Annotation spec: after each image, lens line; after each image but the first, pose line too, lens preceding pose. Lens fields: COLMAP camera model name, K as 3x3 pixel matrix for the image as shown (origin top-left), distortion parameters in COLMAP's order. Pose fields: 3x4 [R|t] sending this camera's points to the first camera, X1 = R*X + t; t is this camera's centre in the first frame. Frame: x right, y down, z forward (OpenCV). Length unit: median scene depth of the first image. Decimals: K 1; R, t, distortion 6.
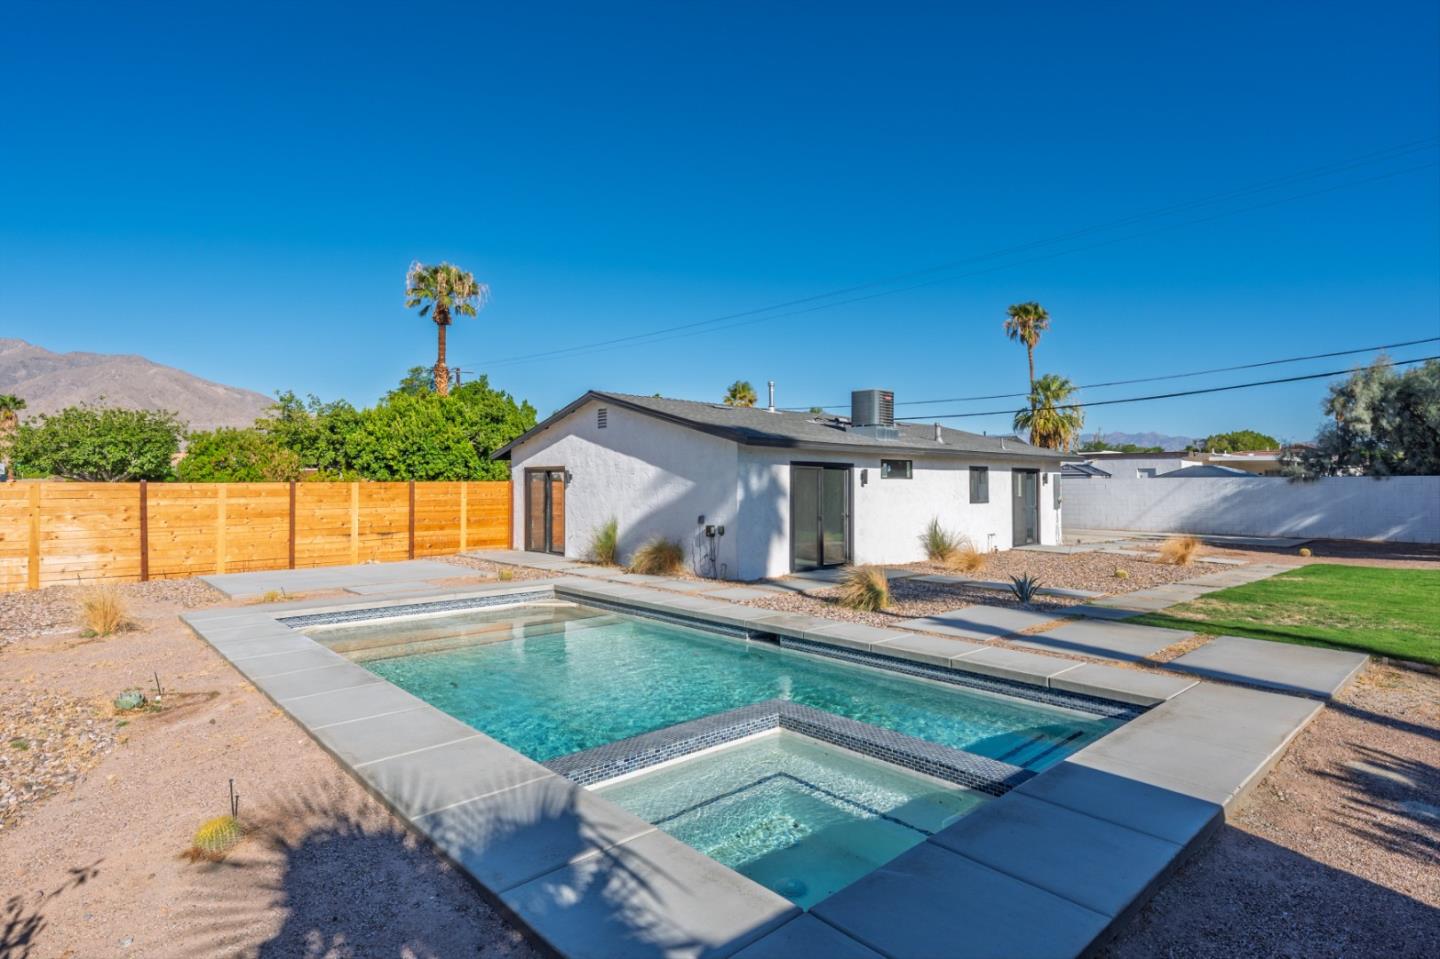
lens RADIAL K [[741.1, 0, 726.2], [0, 741.1, 465.5], [0, 0, 1]] dist [0.004473, 0.000611]
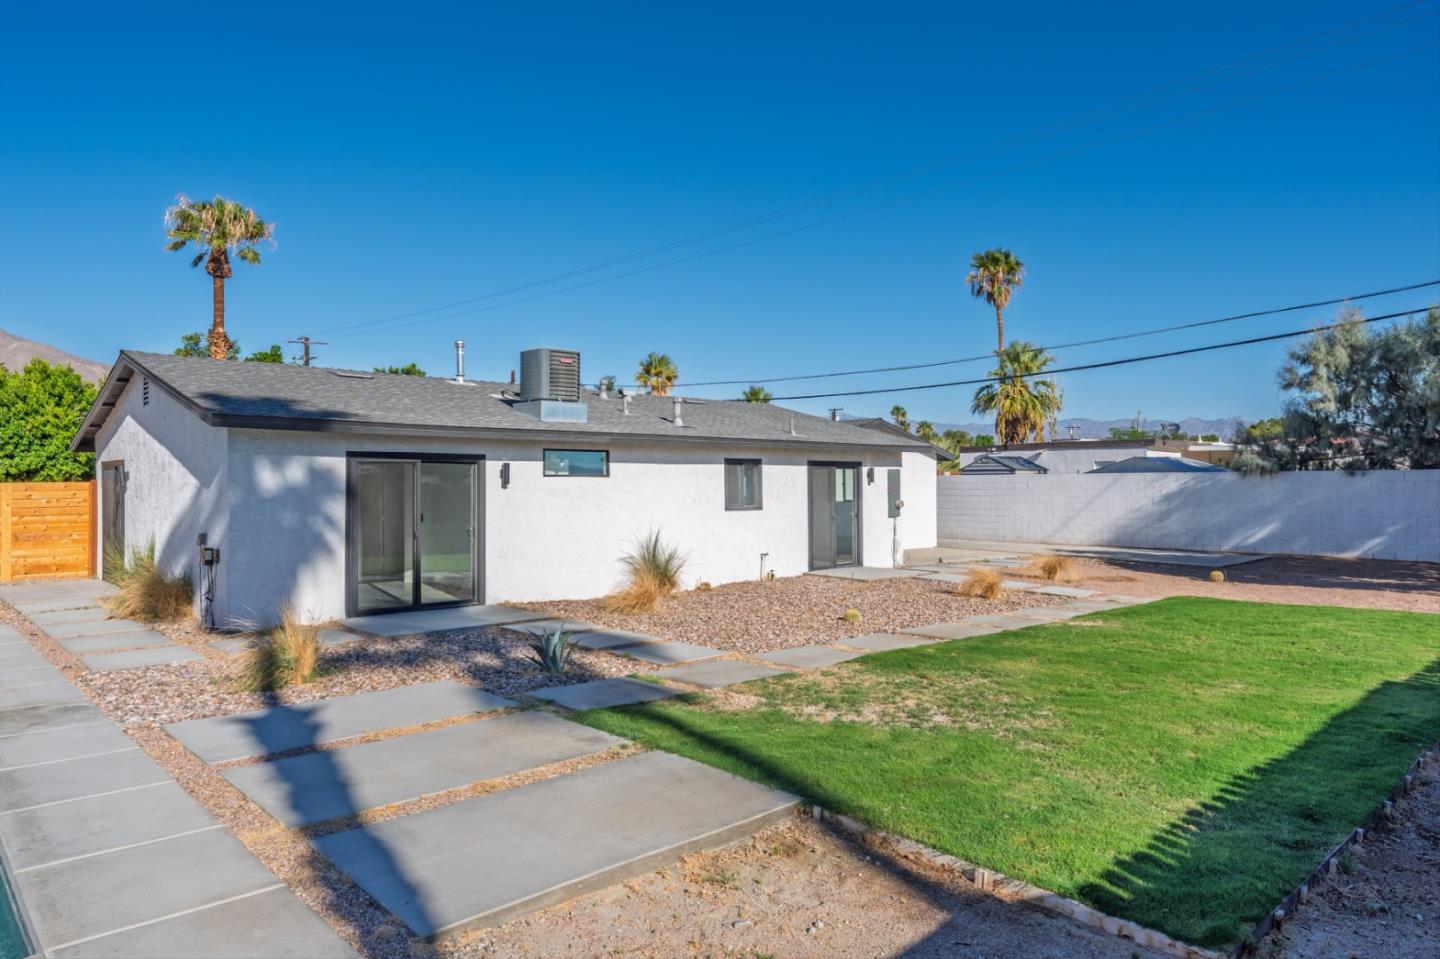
lens RADIAL K [[903.1, 0, 715.7], [0, 903.1, 482.3], [0, 0, 1]] dist [-0.004887, 0.003349]
pose [[0.999971, -0.002869, 0.006995, 0.324807], [0.002694, 0.999688, 0.024833, 0.001951], [-0.007064, -0.024813, 0.999667, 0.139686]]
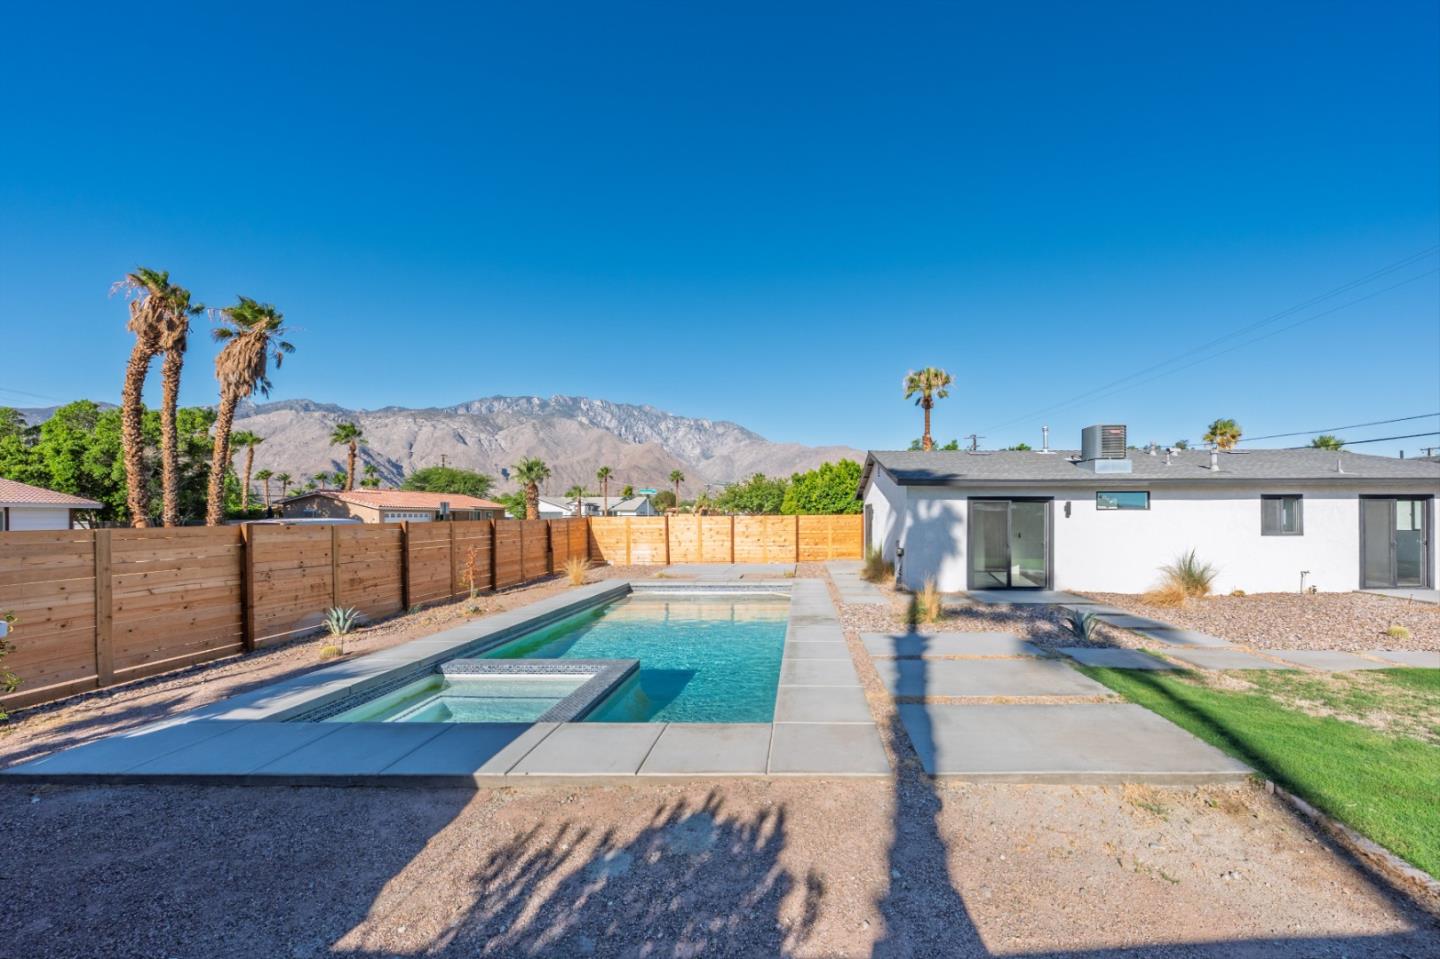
lens RADIAL K [[519.5, 0, 804.3], [0, 519.5, 518.5], [0, 0, 1]] dist [-0.002839, 0.000149]
pose [[0.735148, -0.001073, -0.677906, 0.359838], [0.021900, 0.999514, 0.022167, 0.003641], [0.677553, -0.031142, 0.734815, 0.160353]]
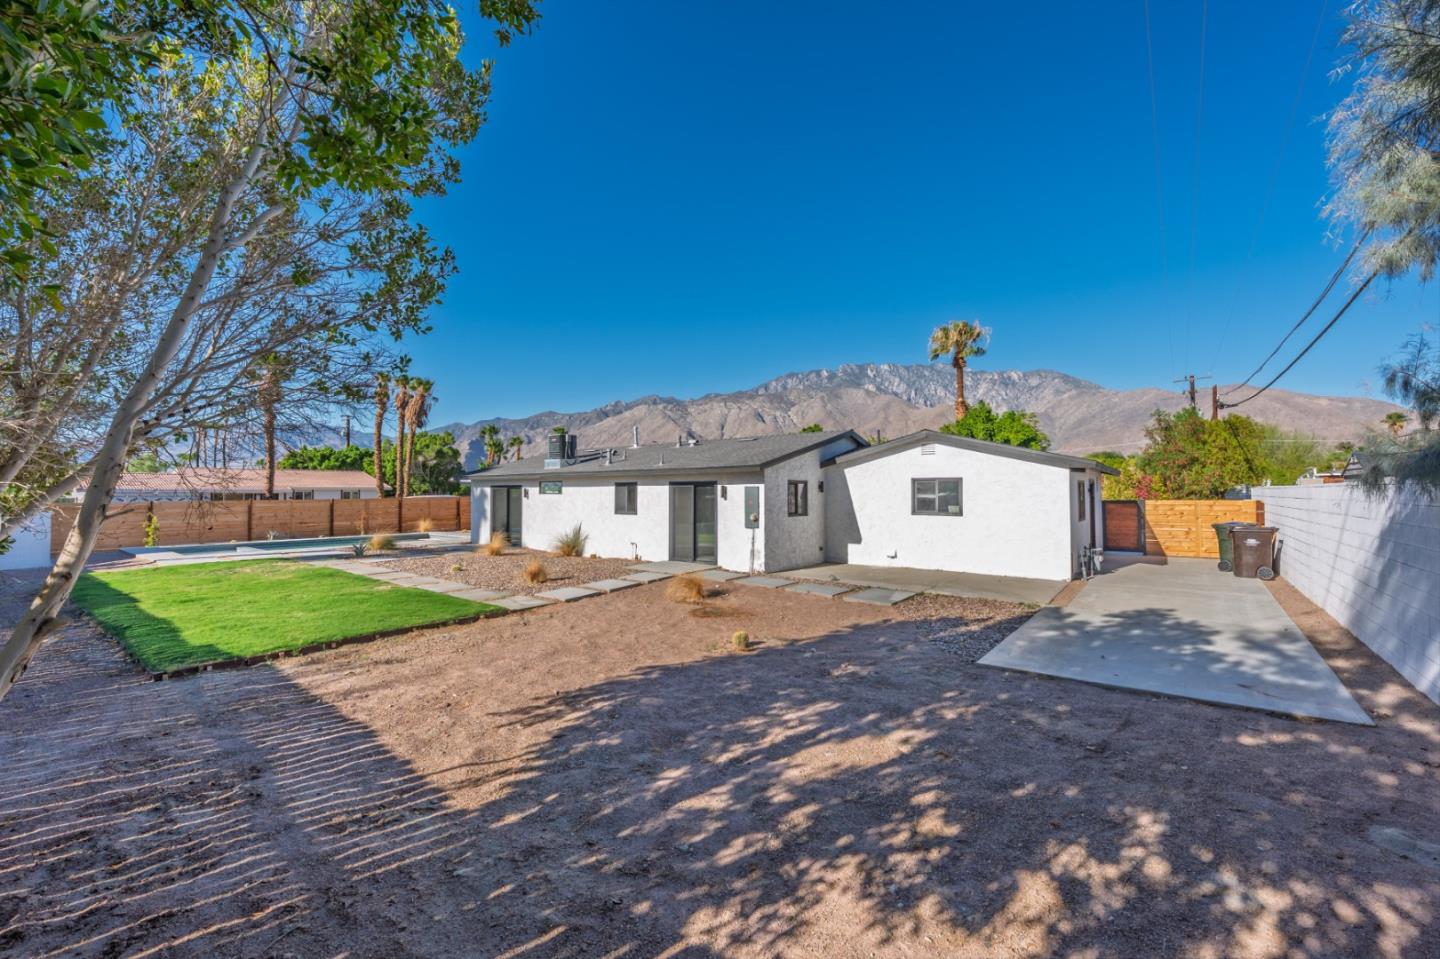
lens RADIAL K [[588.5, 0, 718.8], [0, 588.5, 474.7], [0, 0, 1]] dist [0.016830, 0.000056]
pose [[0.165798, -0.030616, -0.985684, 1.334495], [0.028145, 0.999258, -0.026303, 0.017914], [0.985758, -0.023382, 0.166537, 1.045038]]
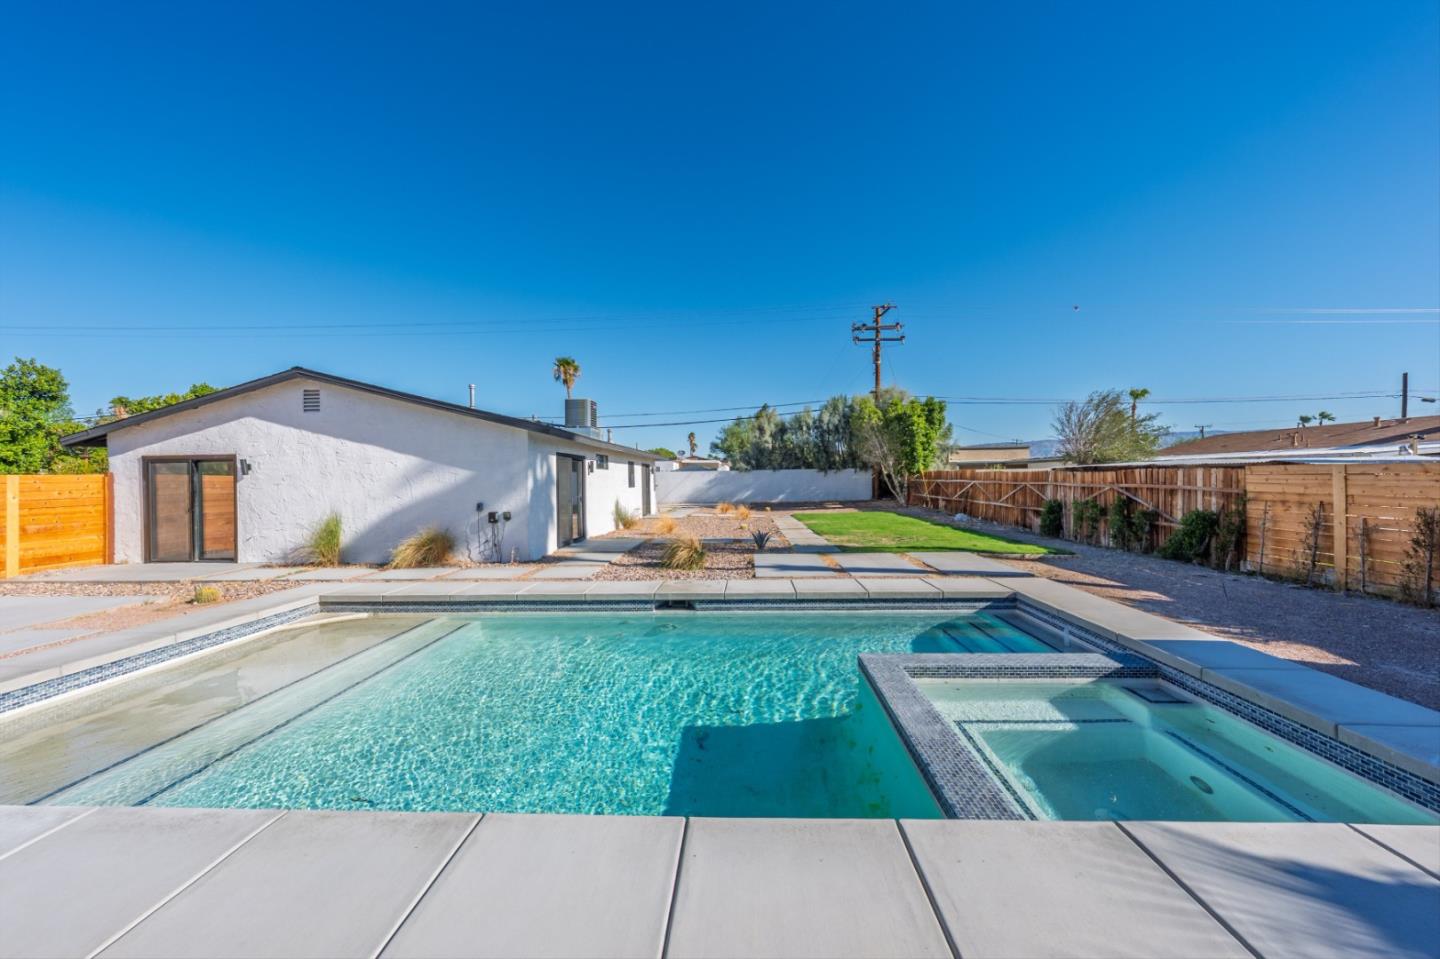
lens RADIAL K [[483.7, 0, 721.1], [0, 483.7, 480.4], [0, 0, 1]] dist [-0.001190, -0.000128]
pose [[0.714767, -0.015408, 0.699193, -0.200187], [-0.003196, 0.999675, 0.025296, 0.013835], [-0.699355, -0.020315, 0.714486, 0.221739]]
